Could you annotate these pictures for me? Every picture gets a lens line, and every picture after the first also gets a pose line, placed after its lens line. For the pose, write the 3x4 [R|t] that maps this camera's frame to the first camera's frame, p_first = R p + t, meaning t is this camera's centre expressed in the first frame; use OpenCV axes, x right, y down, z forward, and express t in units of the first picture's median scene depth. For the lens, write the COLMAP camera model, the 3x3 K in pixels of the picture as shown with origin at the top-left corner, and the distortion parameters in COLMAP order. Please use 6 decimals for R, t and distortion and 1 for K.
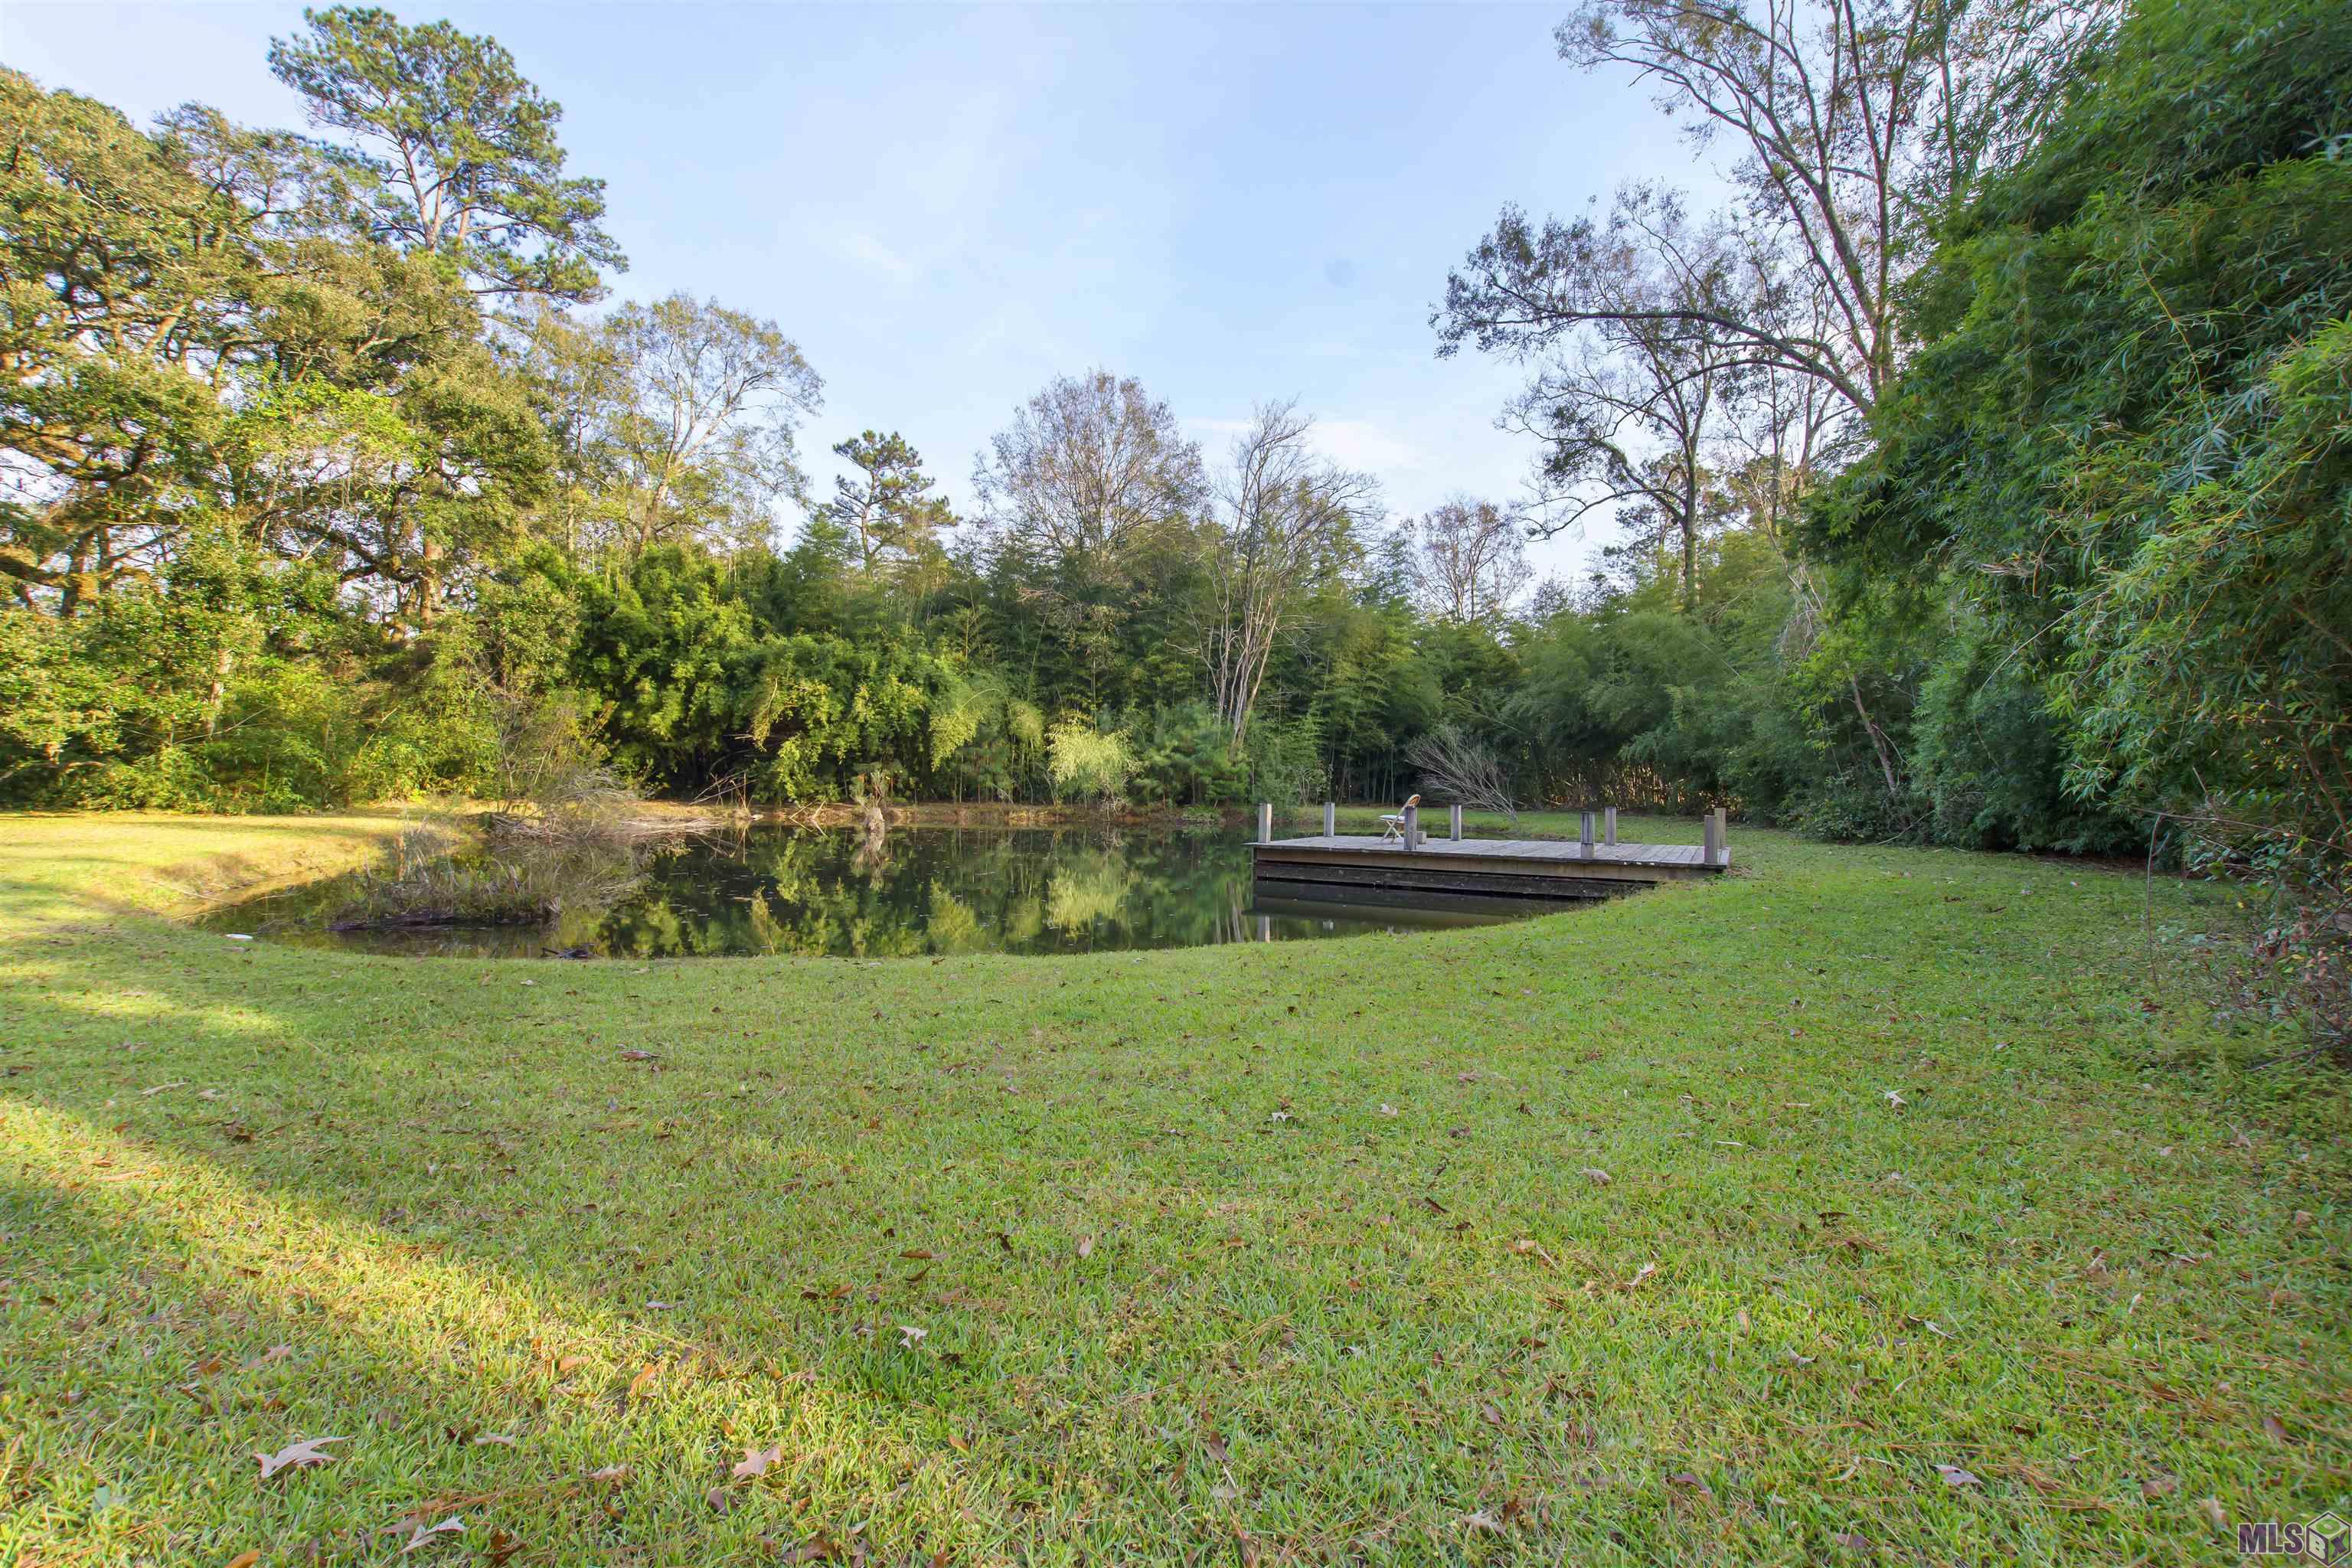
lens RADIAL K [[1055.9, 0, 1176.4], [0, 1055.9, 788.7], [0, 0, 1]] dist [0.001790, -0.001710]
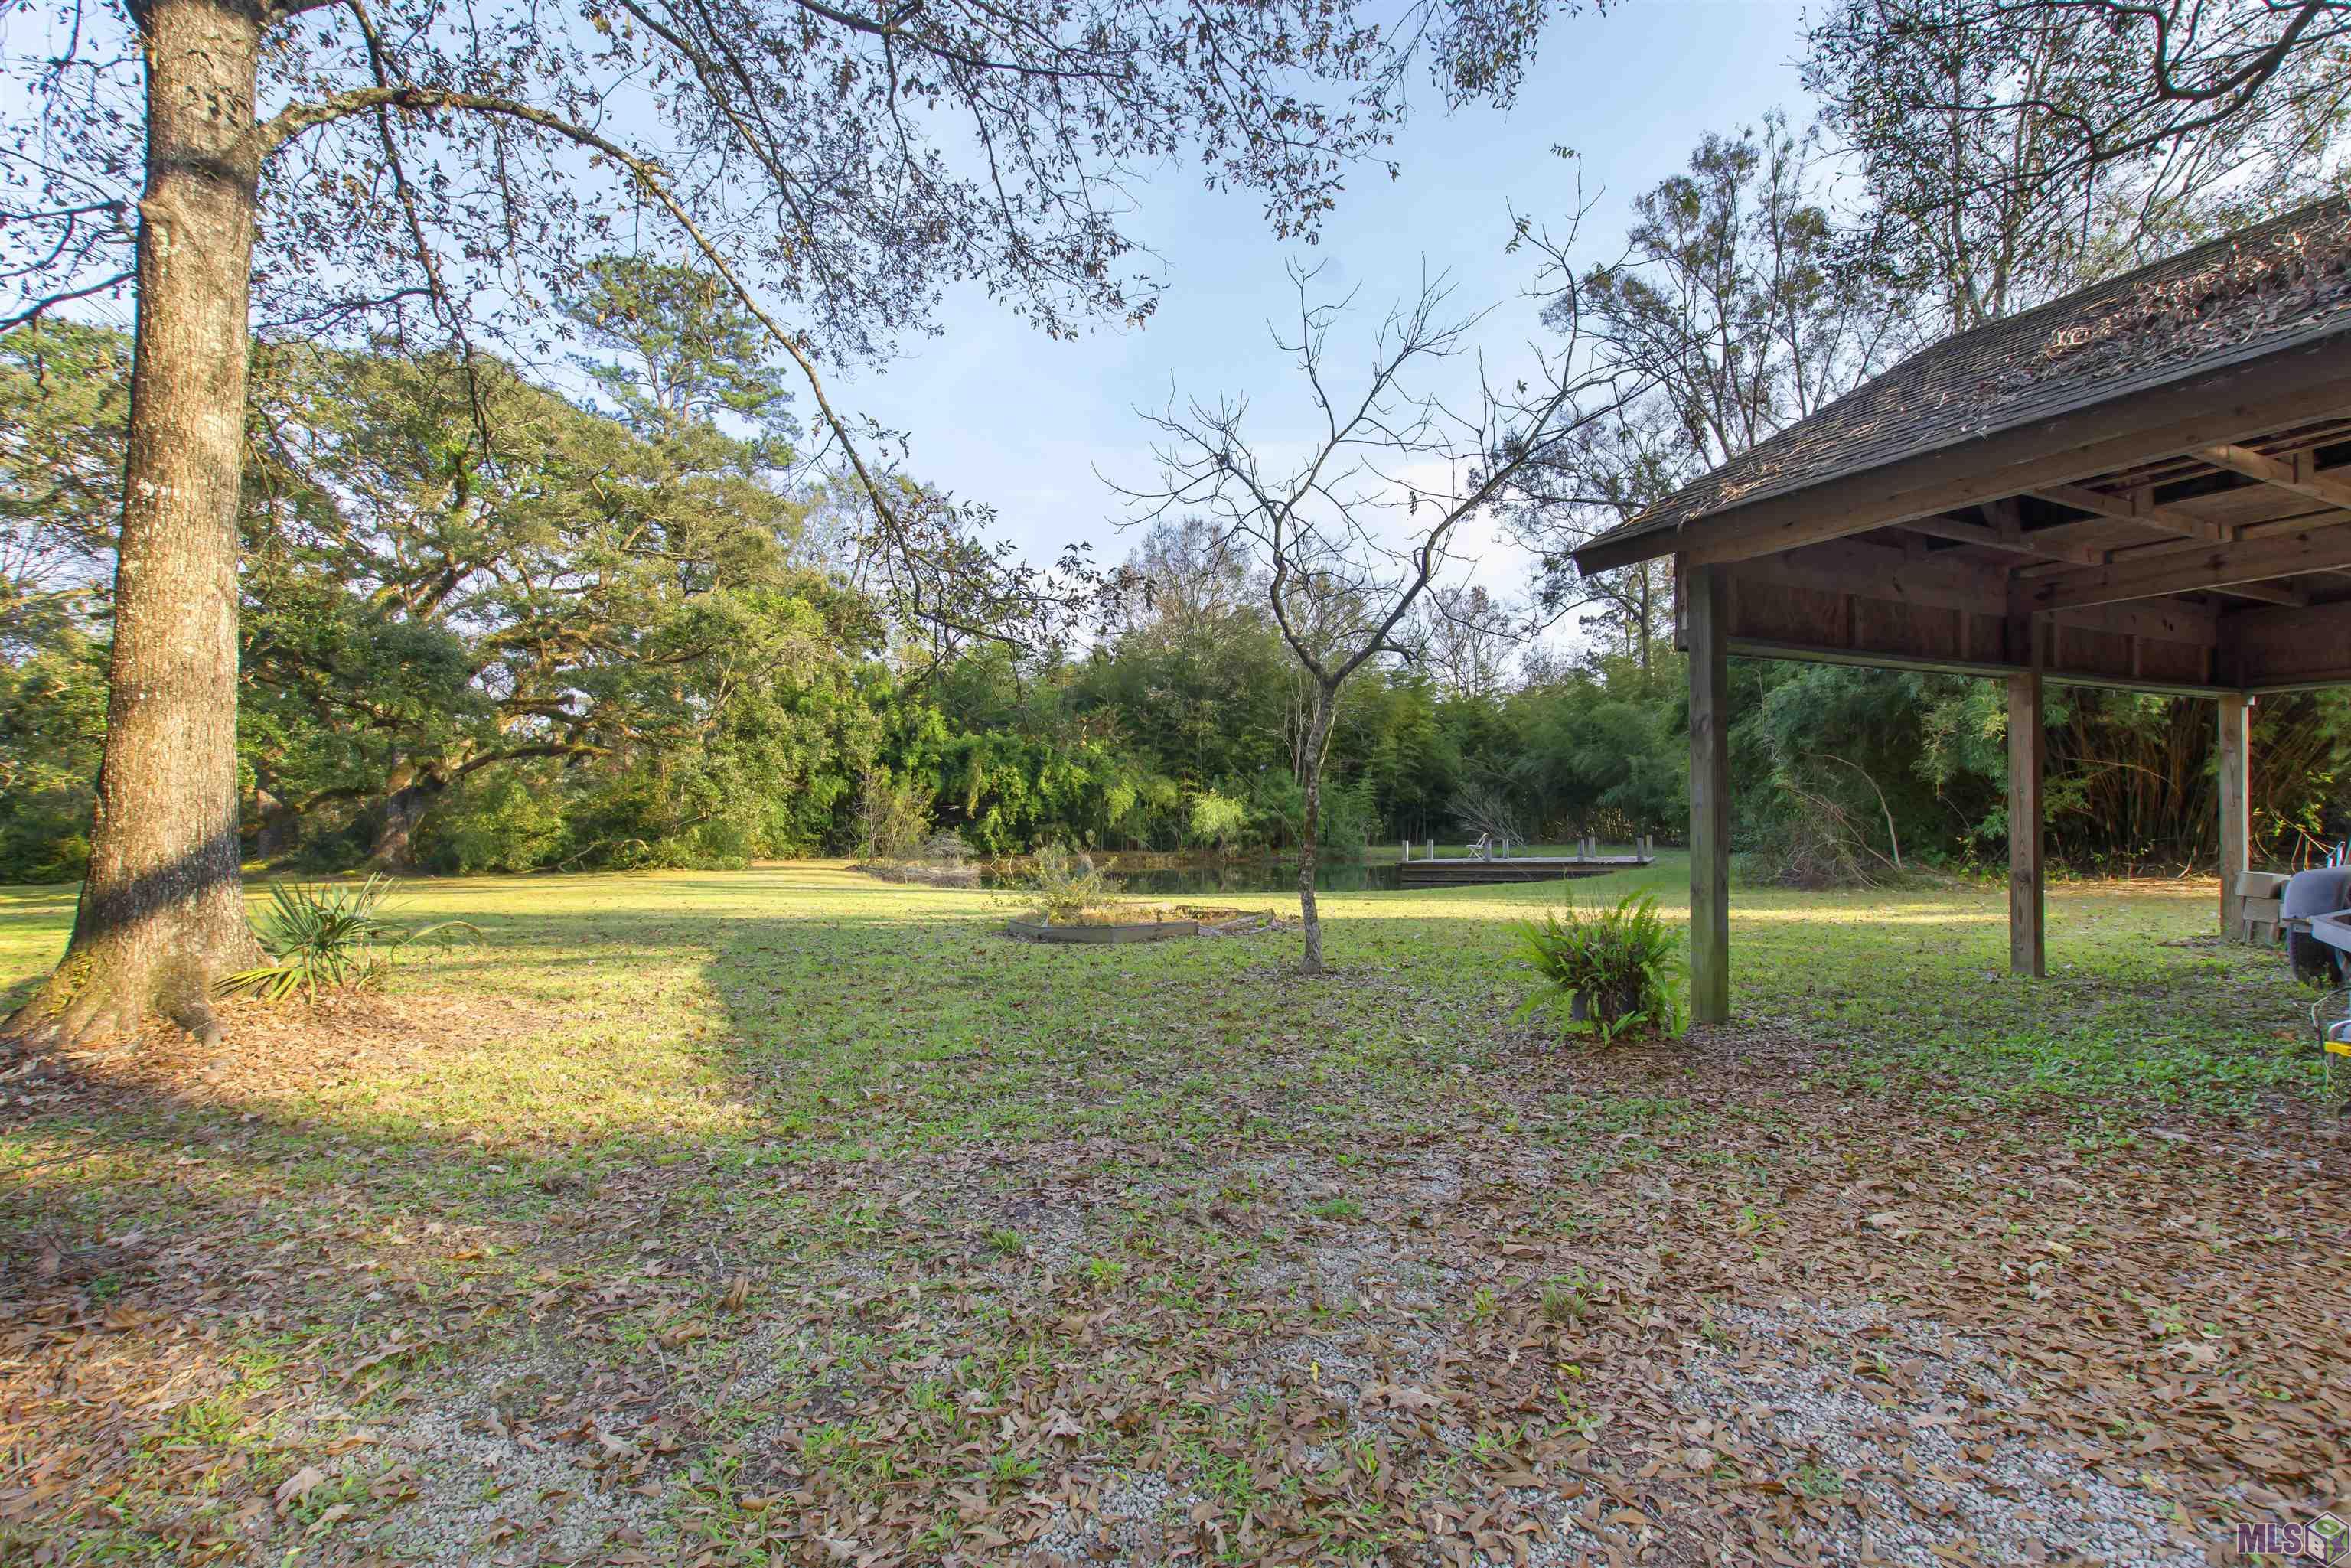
lens RADIAL K [[1055.4, 0, 1170.9], [0, 1055.4, 841.0], [0, 0, 1]] dist [0.001790, -0.001710]
pose [[0.999509, -0.029925, 0.009269, -0.147126], [0.029907, 0.999551, 0.001996, -0.000735], [-0.009325, -0.001718, 0.999955, -0.361468]]
